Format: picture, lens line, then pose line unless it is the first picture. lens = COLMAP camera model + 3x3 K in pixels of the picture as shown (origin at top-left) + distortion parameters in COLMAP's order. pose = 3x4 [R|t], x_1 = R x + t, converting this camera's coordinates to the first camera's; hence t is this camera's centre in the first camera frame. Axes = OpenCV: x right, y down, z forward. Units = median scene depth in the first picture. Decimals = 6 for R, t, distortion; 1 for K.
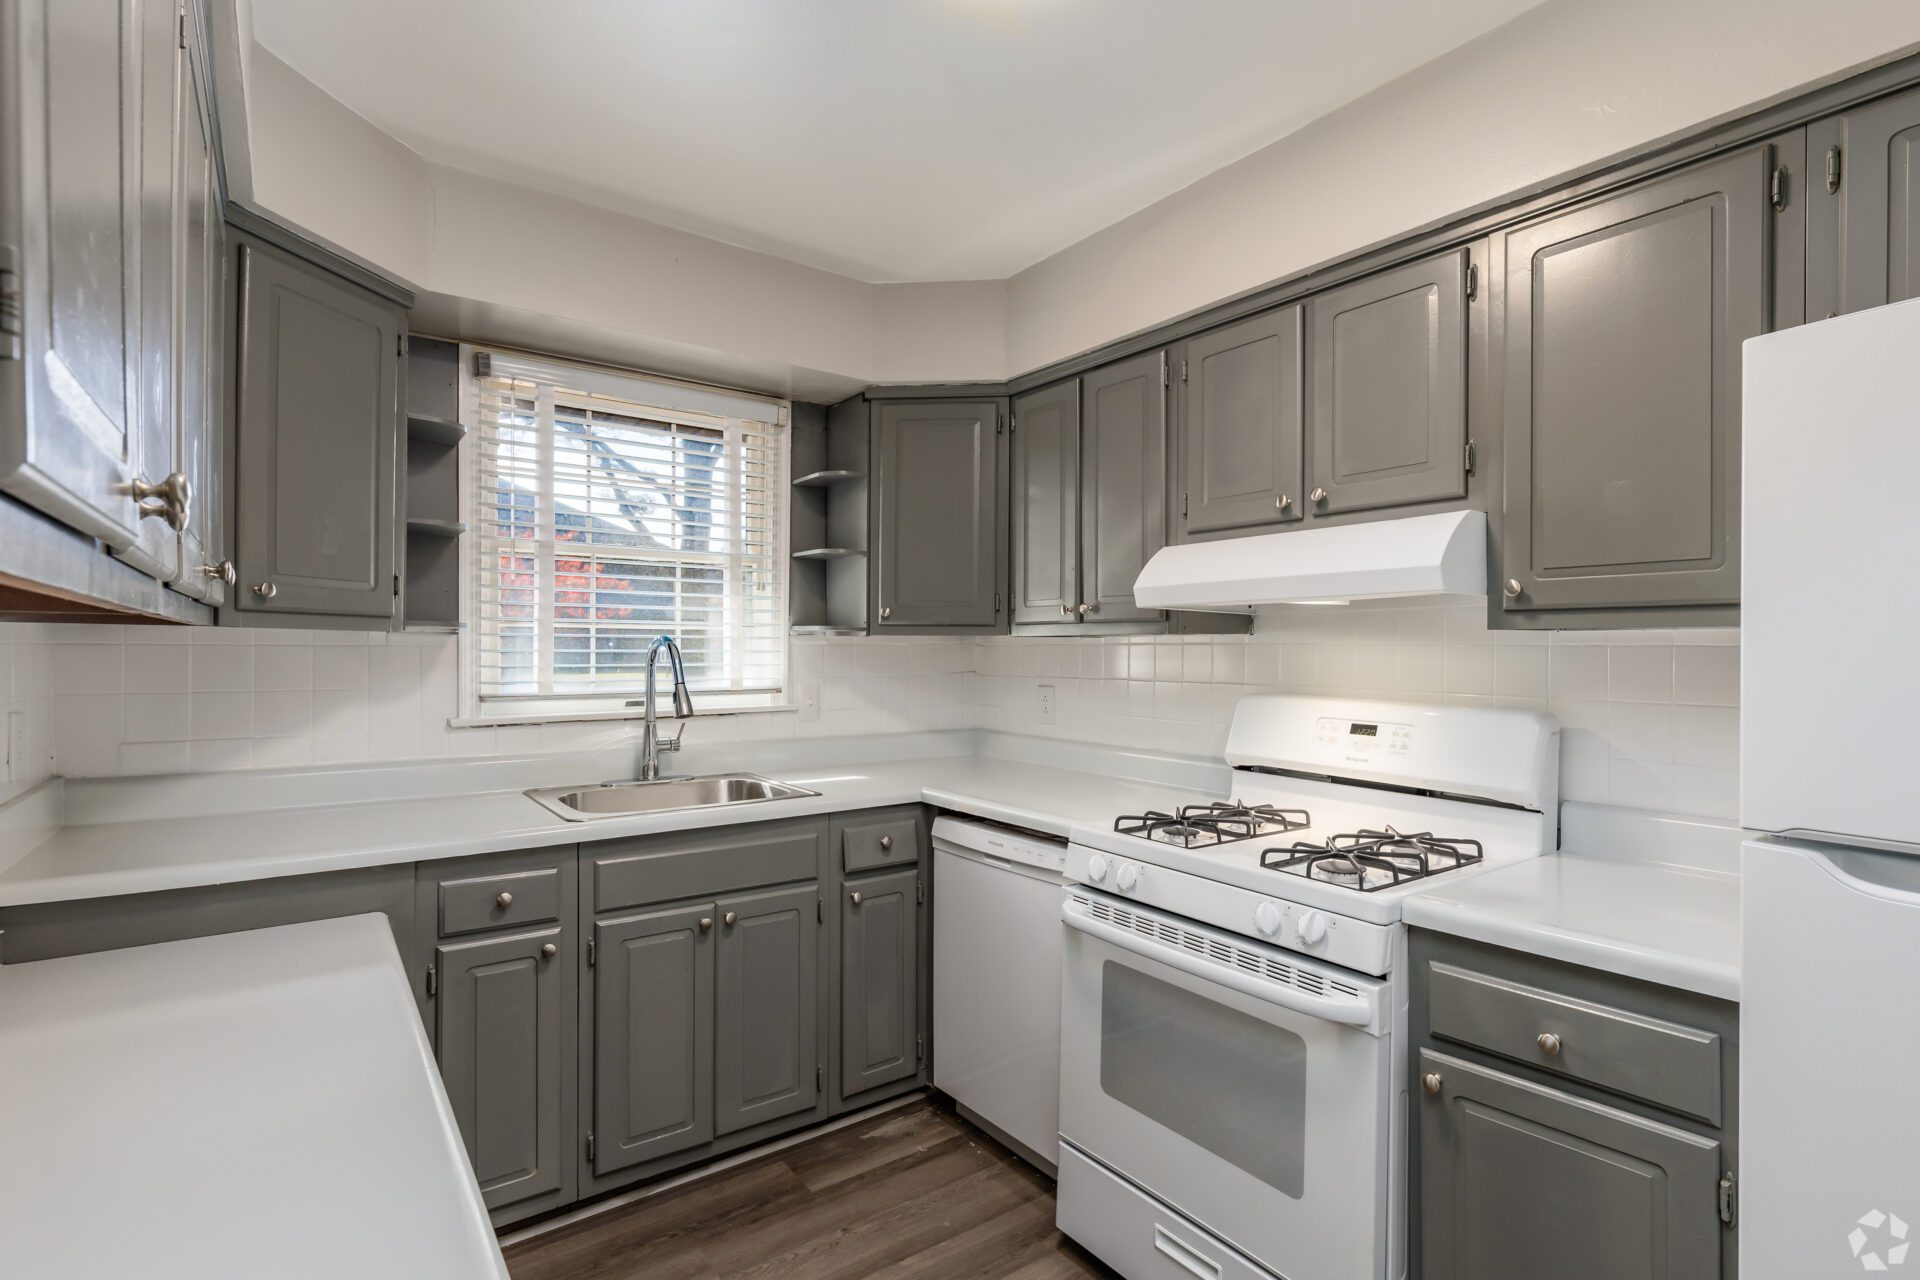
lens RADIAL K [[923.8, 0, 971.0], [0, 923.8, 652.4], [0, 0, 1]] dist [0.001216, -0.000004]
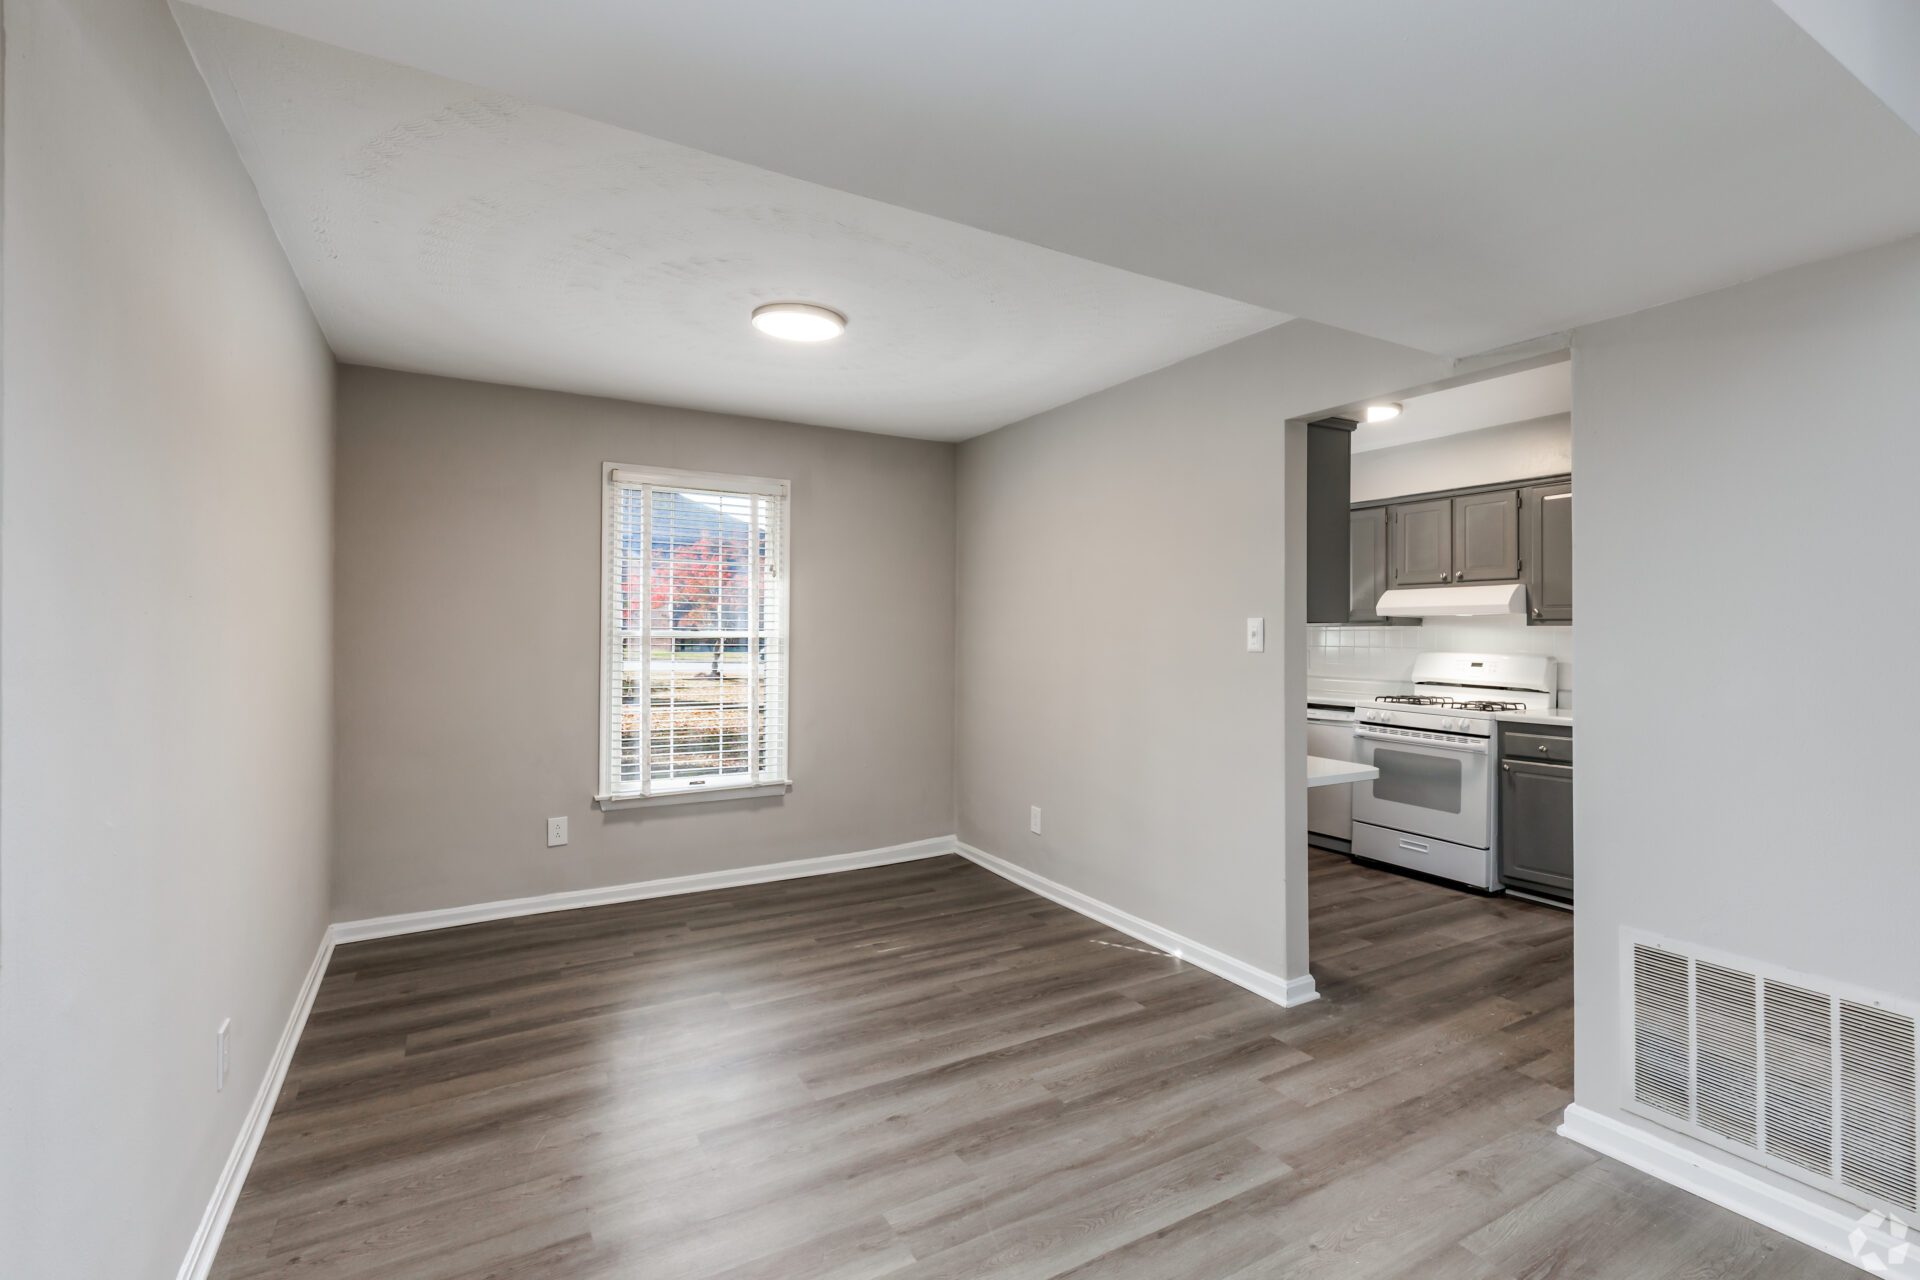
lens RADIAL K [[843.5, 0, 942.8], [0, 843.5, 629.8], [0, 0, 1]] dist [0.003724, 0.000041]
pose [[0.991704, 0.000279, -0.128541, -0.785529], [-0.001251, 0.999971, -0.007478, 0.007895], [0.128536, 0.007577, 0.991676, -1.599396]]
